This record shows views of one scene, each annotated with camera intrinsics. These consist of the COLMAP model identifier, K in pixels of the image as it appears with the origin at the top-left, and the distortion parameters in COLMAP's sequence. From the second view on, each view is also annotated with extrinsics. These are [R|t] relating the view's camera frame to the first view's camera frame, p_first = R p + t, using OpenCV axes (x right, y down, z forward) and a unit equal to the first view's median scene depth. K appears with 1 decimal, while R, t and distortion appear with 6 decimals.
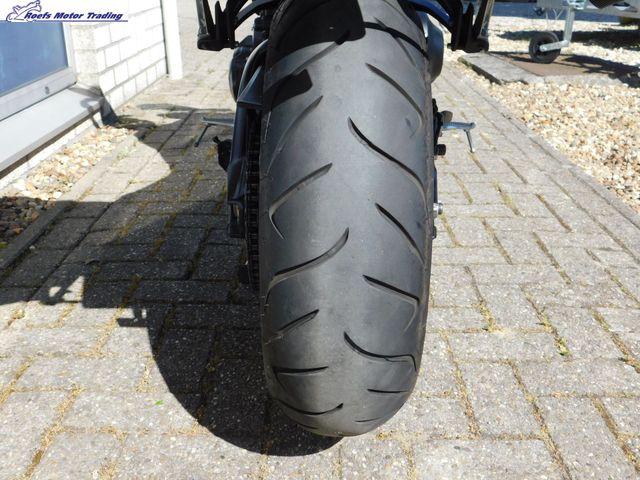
lens RADIAL K [[677.1, 0, 317.4], [0, 677.1, 241.9], [0, 0, 1]] dist [-0.000072, 0.000000]
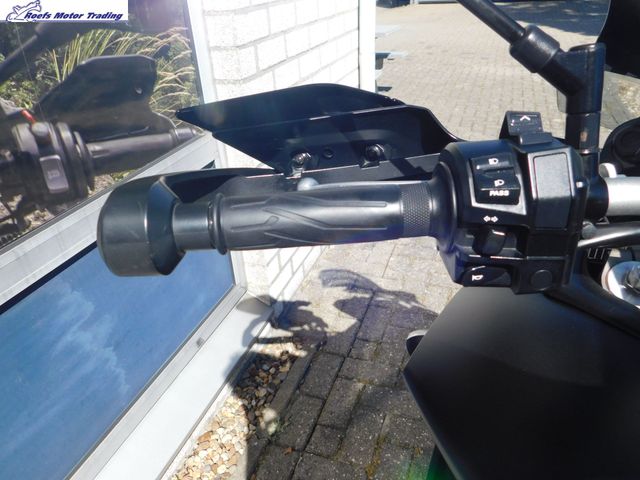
lens RADIAL K [[471.3, 0, 319.4], [0, 471.3, 238.7], [0, 0, 1]] dist [-0.017432, 0.022728]
pose [[0.939325, 0.126928, -0.318681, -0.118405], [-0.081193, 0.984892, 0.152955, -0.737716], [0.333281, -0.117800, 0.935440, 0.785254]]
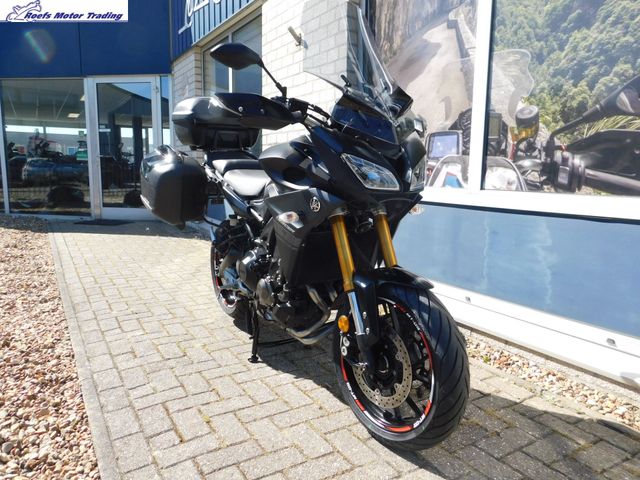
lens RADIAL K [[471.3, 0, 321.6], [0, 471.3, 240.4], [0, 0, 1]] dist [-0.017432, 0.022728]
pose [[-0.850582, 0.065614, -0.521732, 0.681537], [-0.214660, 0.862421, 0.458422, -1.011383], [0.480032, 0.501921, -0.719475, 1.991848]]
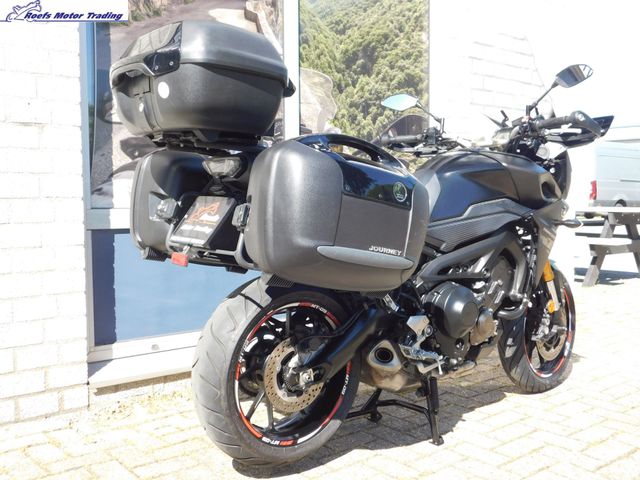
lens RADIAL K [[677.1, 0, 320.8], [0, 677.1, 242.6], [0, 0, 1]] dist [-0.000072, 0.000000]
pose [[0.642131, 0.051311, -0.764875, 1.114815], [-0.287937, 0.940845, -0.178614, -0.046367], [0.710464, 0.334930, 0.618920, -0.283622]]
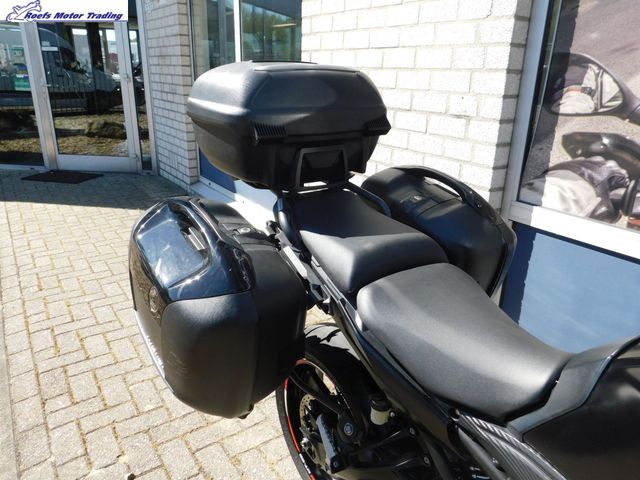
lens RADIAL K [[471.3, 0, 322.9], [0, 471.3, 240.7], [0, 0, 1]] dist [-0.017432, 0.022728]
pose [[-0.819483, 0.177407, -0.544953, 0.478701], [-0.239147, 0.758284, 0.606477, -0.828597], [0.520823, 0.627321, -0.578975, 0.880881]]
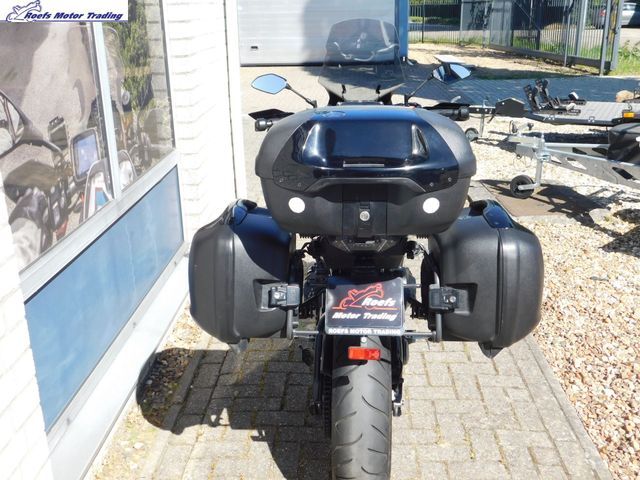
lens RADIAL K [[677.1, 0, 317.4], [0, 677.1, 238.2], [0, 0, 1]] dist [-0.000072, 0.000000]
pose [[0.998976, -0.008425, -0.044461, -0.004979], [0.005508, 0.997848, -0.065330, -0.285064], [0.044916, 0.065018, 0.996873, -0.860648]]
